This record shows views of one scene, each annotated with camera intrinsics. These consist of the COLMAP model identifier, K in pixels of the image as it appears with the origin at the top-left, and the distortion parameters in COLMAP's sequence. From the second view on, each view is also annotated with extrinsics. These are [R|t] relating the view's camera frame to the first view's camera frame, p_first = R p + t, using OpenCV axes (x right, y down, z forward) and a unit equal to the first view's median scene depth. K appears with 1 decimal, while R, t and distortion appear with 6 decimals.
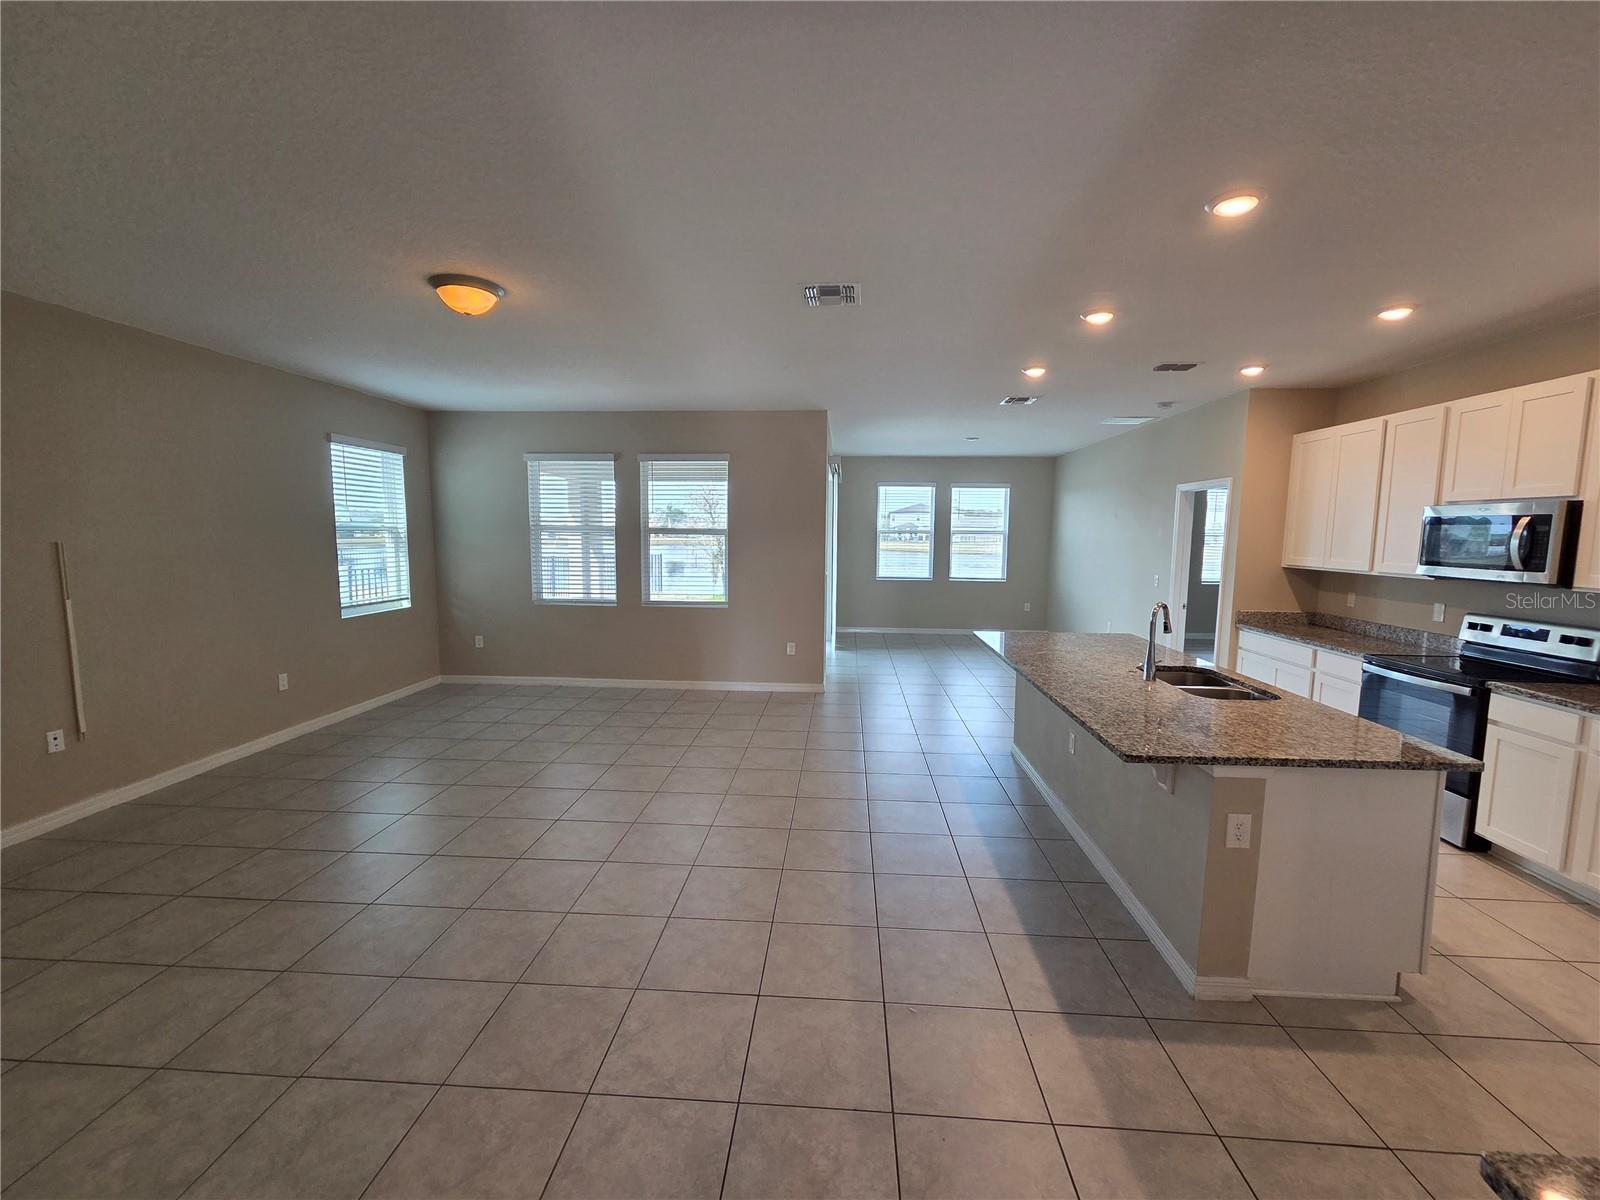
lens RADIAL K [[655.9, 0, 801.3], [0, 655.9, 597.7], [0, 0, 1]] dist [0.002004, 0.000459]
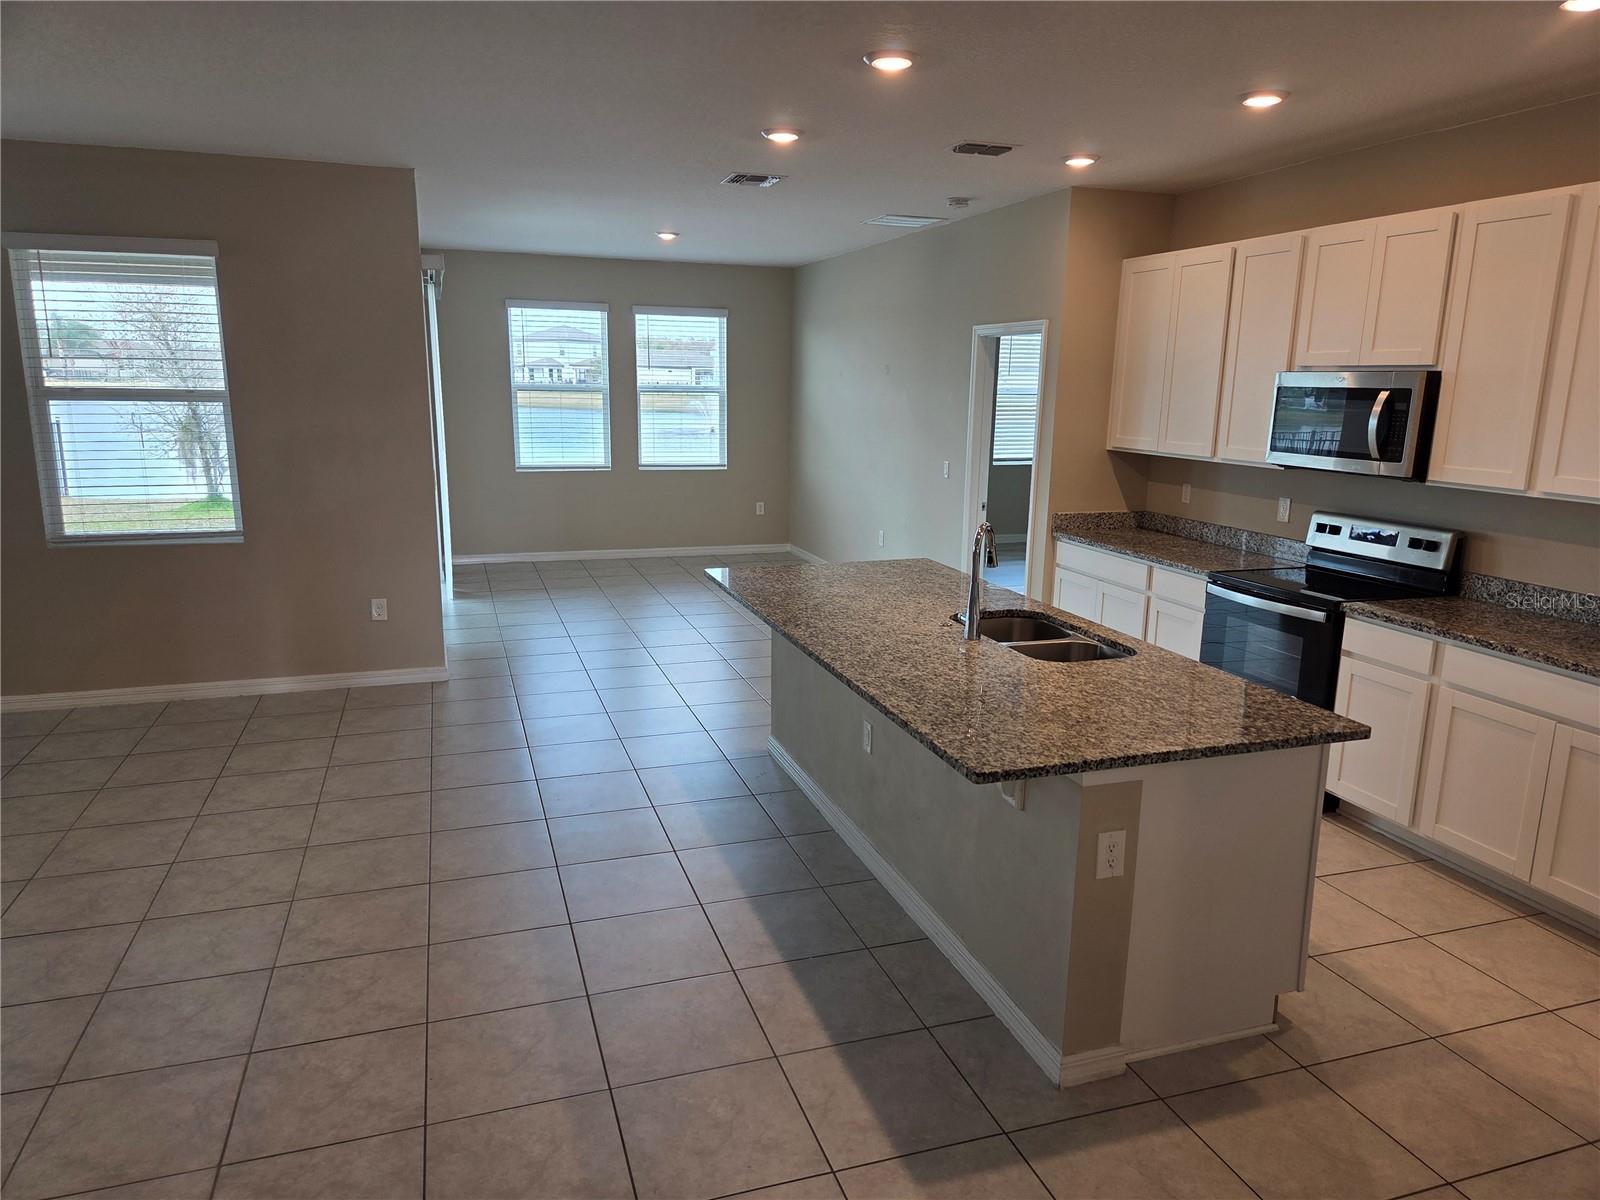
lens RADIAL K [[1066.1, 0, 793.3], [0, 1066.1, 606.7], [0, 0, 1]] dist [0.065163, -0.051336]
pose [[0.927227, -0.075461, 0.366819, -0.046223], [0.032906, 0.992117, 0.120916, -0.045179], [-0.373052, -0.100046, 0.922401, 0.043254]]
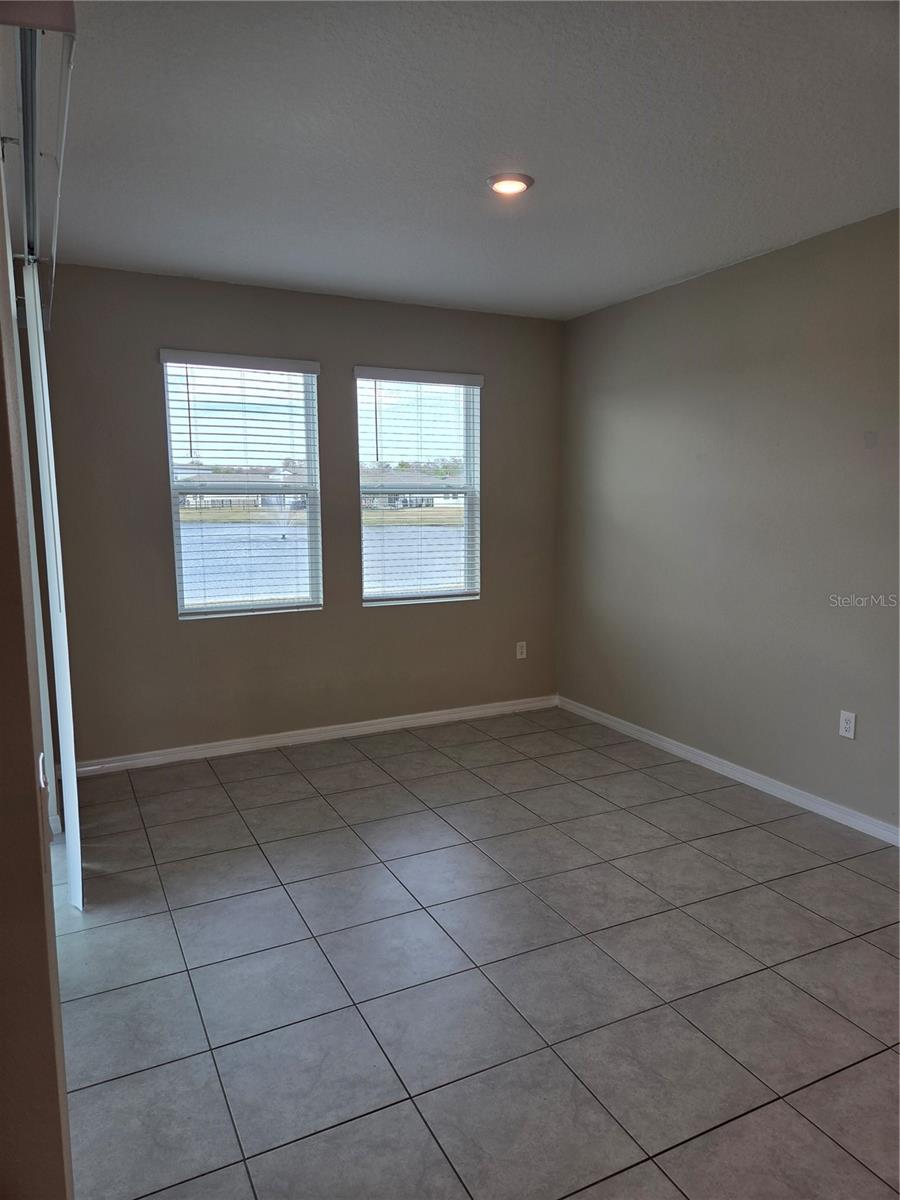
lens RADIAL K [[799.6, 0, 447.1], [0, 799.6, 619.1], [0, 0, 1]] dist [0.065163, -0.051336]
pose [[0.866207, -0.090989, 0.491331, 0.063252], [0.062858, 0.995312, 0.073503, -0.154563], [-0.495715, -0.032784, 0.867866, 1.567768]]
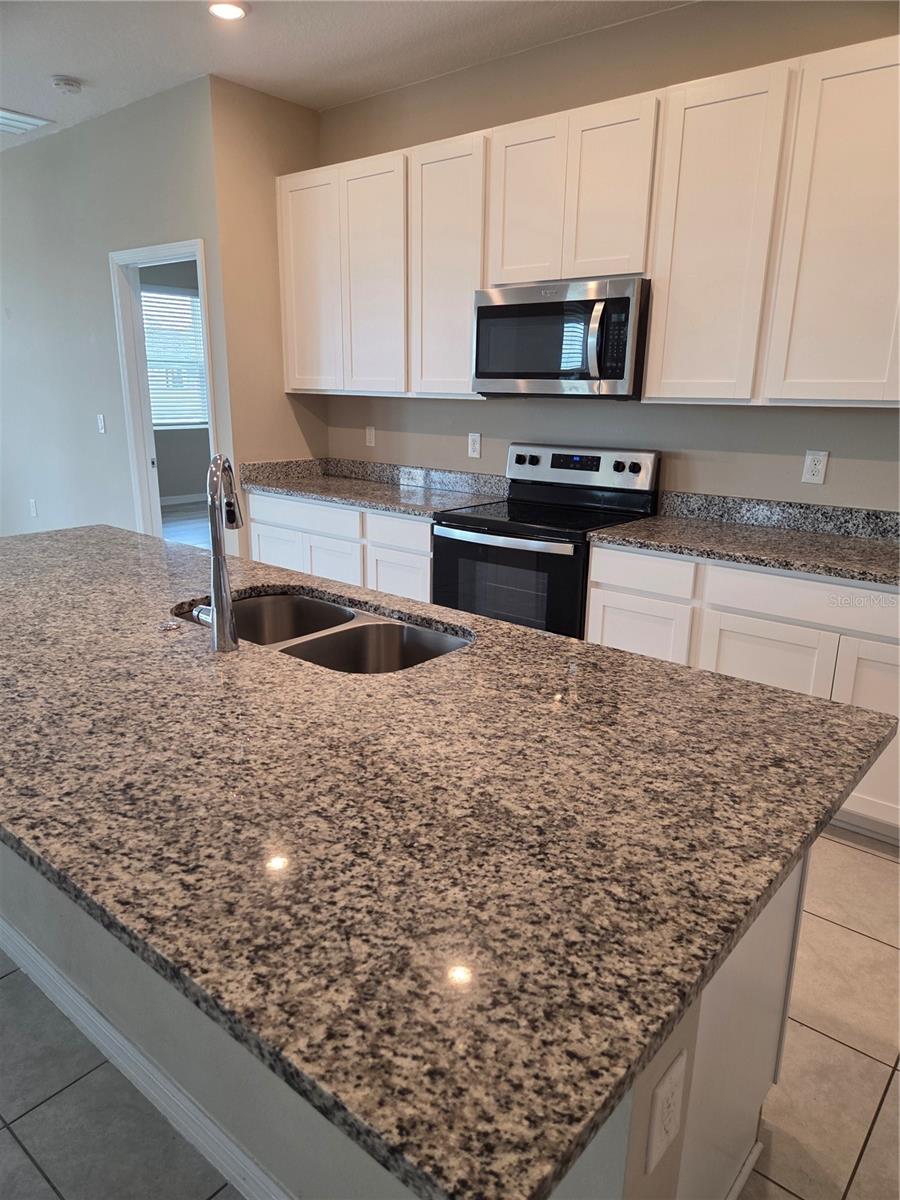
lens RADIAL K [[799.6, 0, 445.8], [0, 799.6, 608.9], [0, 0, 1]] dist [0.065163, -0.051336]
pose [[0.591134, -0.219832, 0.776038, 0.211322], [0.073424, 0.972813, 0.219644, 0.000183], [-0.803225, -0.072859, 0.591204, 0.556307]]
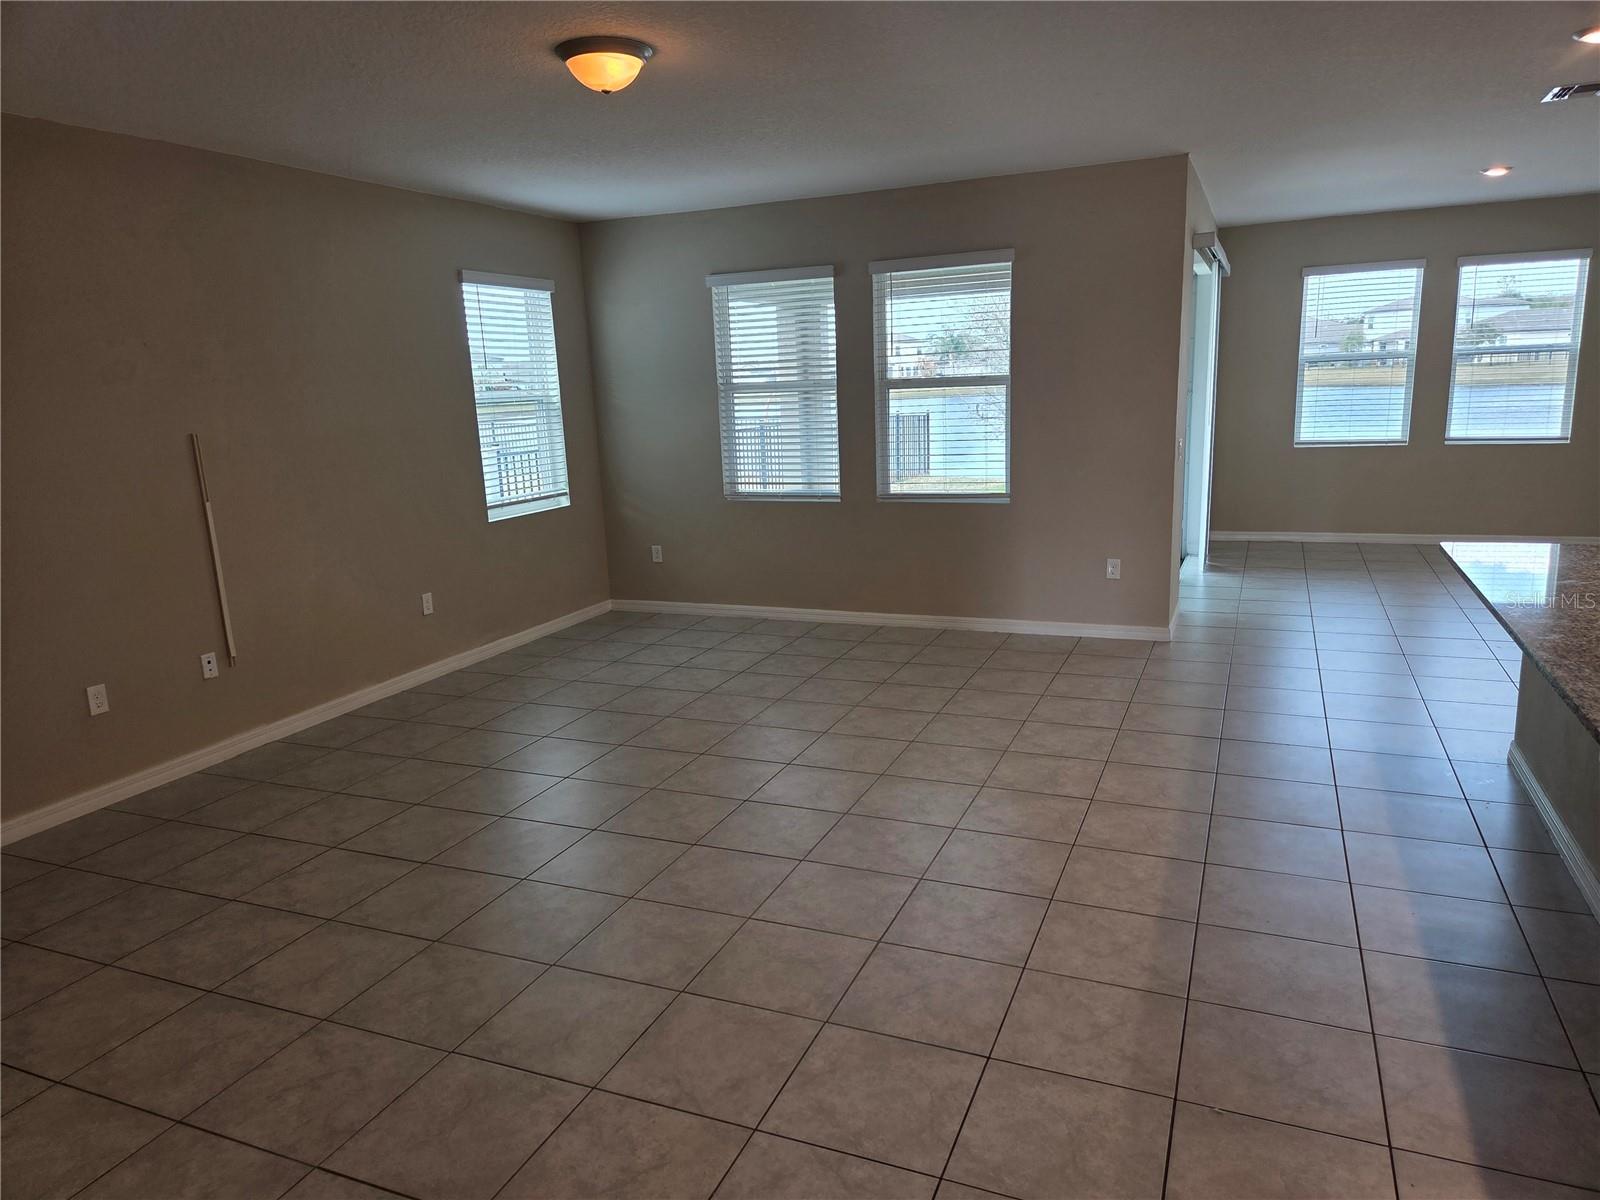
lens RADIAL K [[1066.1, 0, 799.1], [0, 1066.1, 606.3], [0, 0, 1]] dist [0.065163, -0.051336]
pose [[0.942353, 0.023569, -0.333788, 0.079543], [0.015493, 0.993373, 0.113883, -0.011033], [0.334260, -0.112489, 0.935744, -0.071404]]
